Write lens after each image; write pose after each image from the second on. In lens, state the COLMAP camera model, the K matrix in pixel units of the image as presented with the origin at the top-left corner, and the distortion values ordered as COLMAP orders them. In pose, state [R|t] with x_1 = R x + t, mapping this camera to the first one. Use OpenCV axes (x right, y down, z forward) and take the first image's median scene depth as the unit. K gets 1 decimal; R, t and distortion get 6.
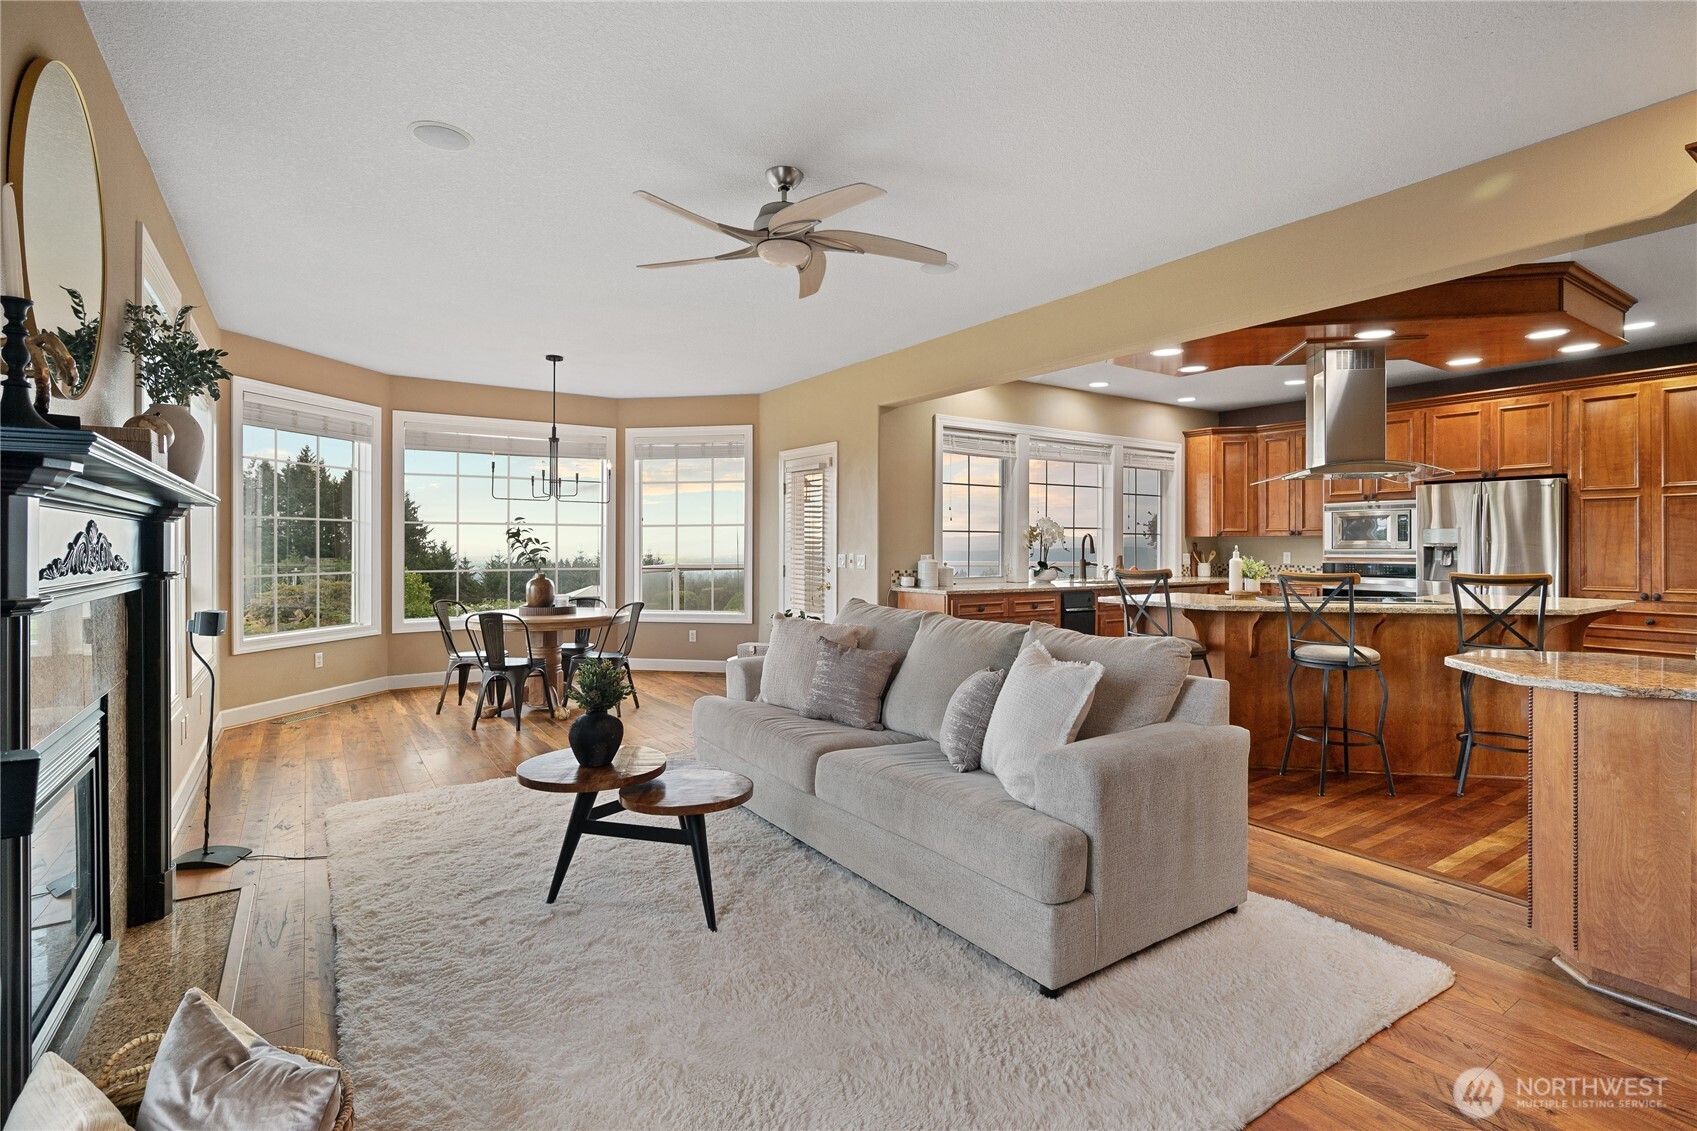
lens RADIAL K [[800.0, 0, 849.6], [0, 800.0, 549.3], [0, 0, 1]] dist [-0.001621, 0.000120]
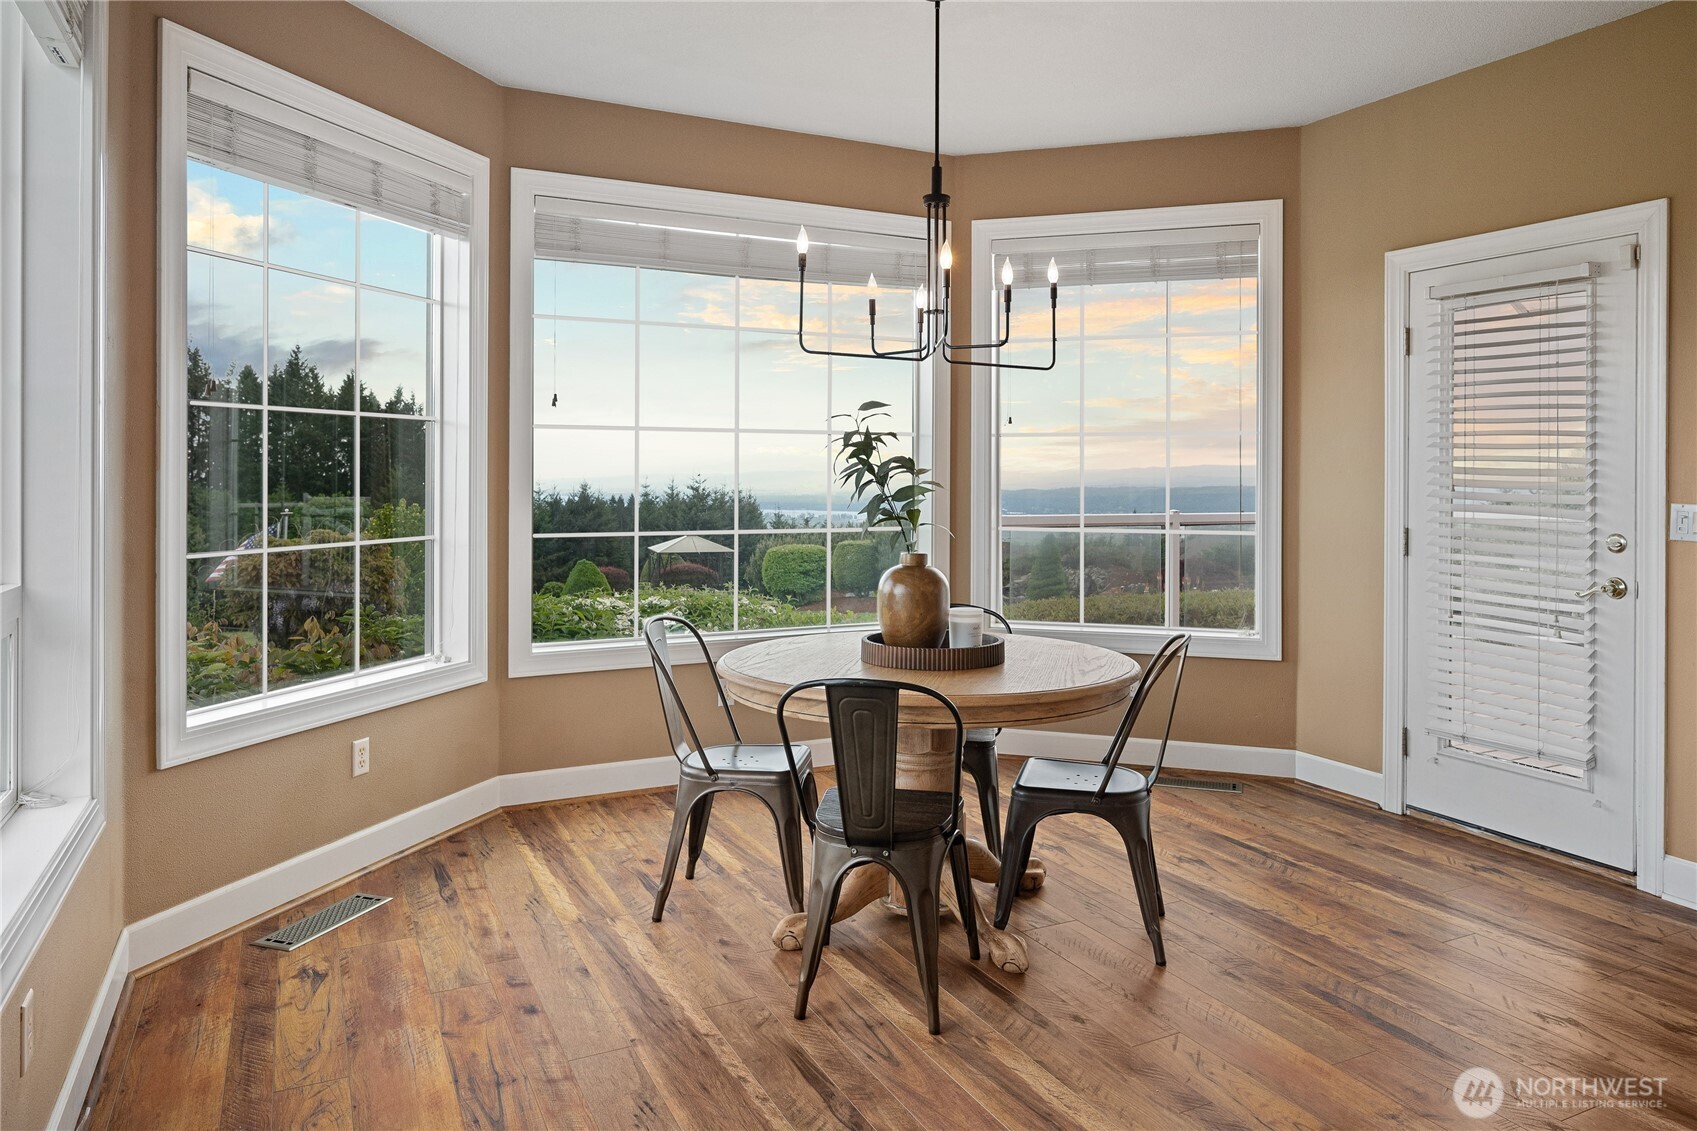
lens RADIAL K [[1086.9, 0, 845.6], [0, 1086.9, 491.0], [0, 0, 1]] dist [0.000569, 0.000275]
pose [[0.991801, 0.004033, -0.127730, -0.334220], [-0.003411, 0.999981, 0.005090, -0.001150], [0.127748, -0.004613, 0.991796, 0.462603]]
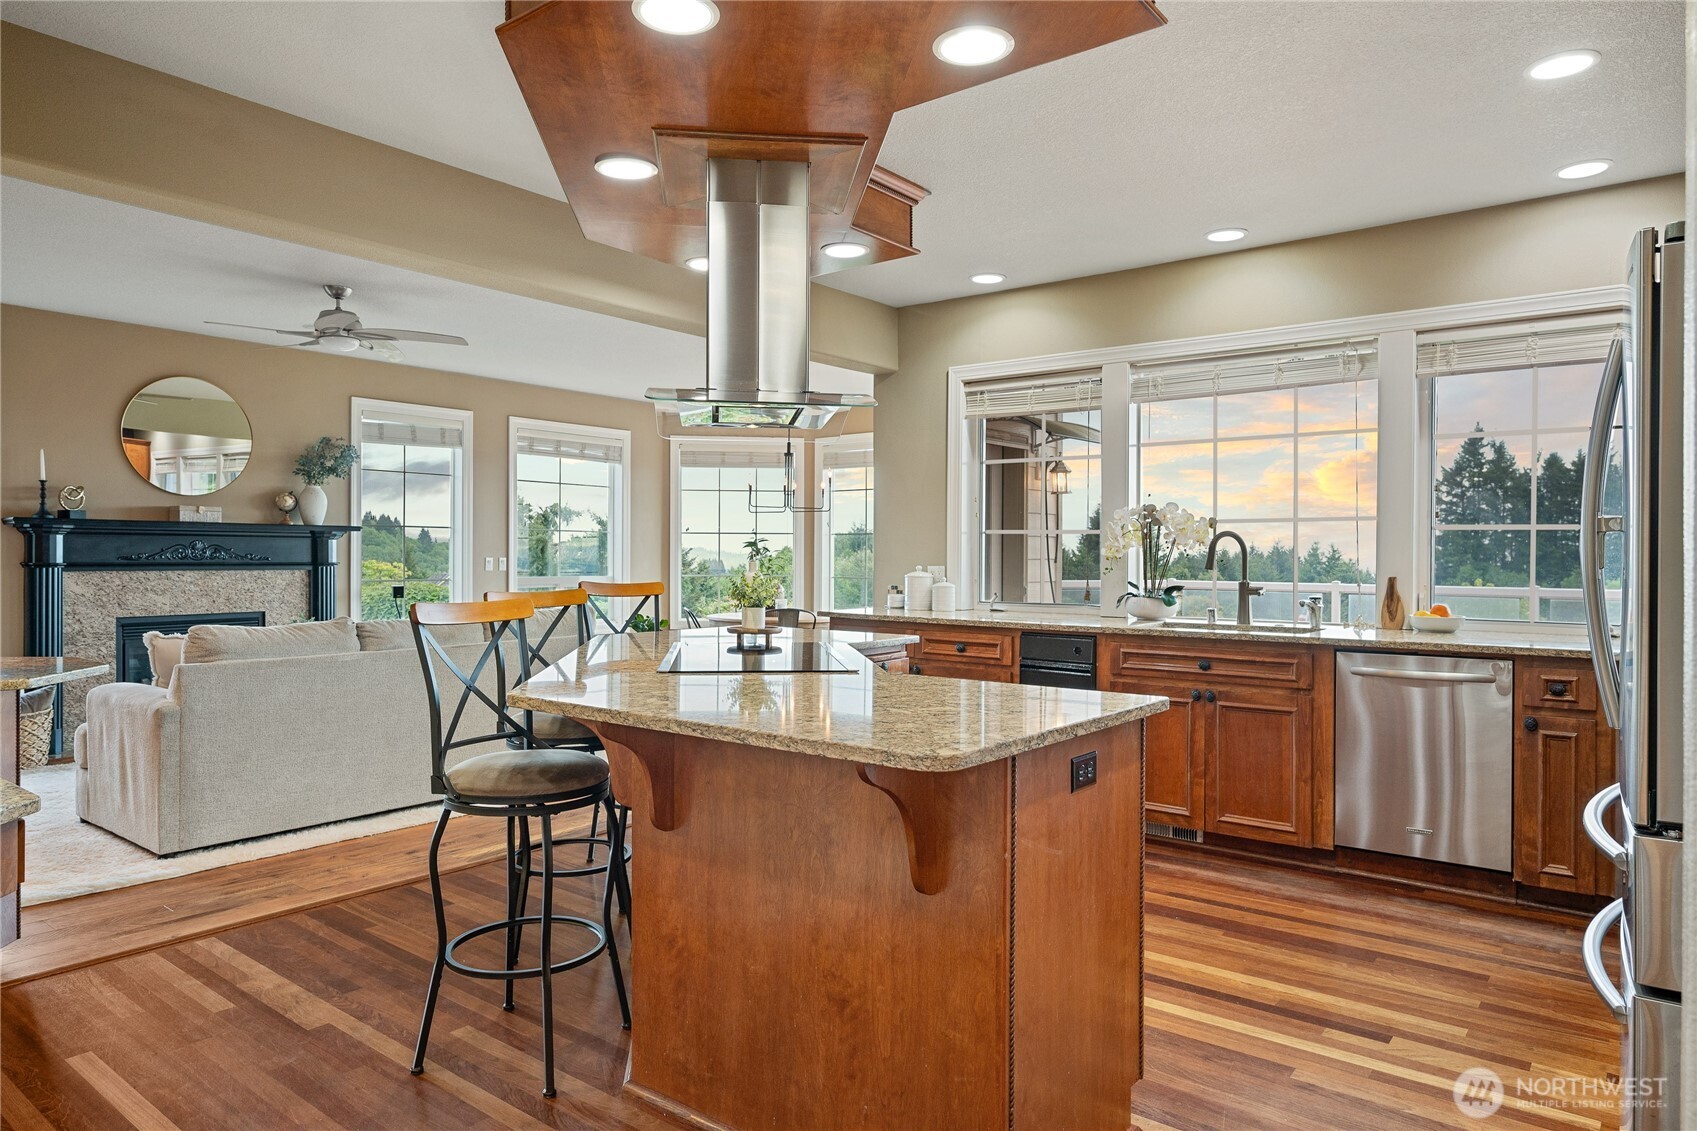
lens RADIAL K [[1031.4, 0, 850.0], [0, 1031.4, 564.3], [0, 0, 1]] dist [-0.002347, 0.000165]
pose [[0.306202, 0.008775, -0.951926, 0.942633], [-0.008671, 0.999942, 0.006428, -0.000333], [0.951927, 0.006286, 0.306260, 0.631753]]
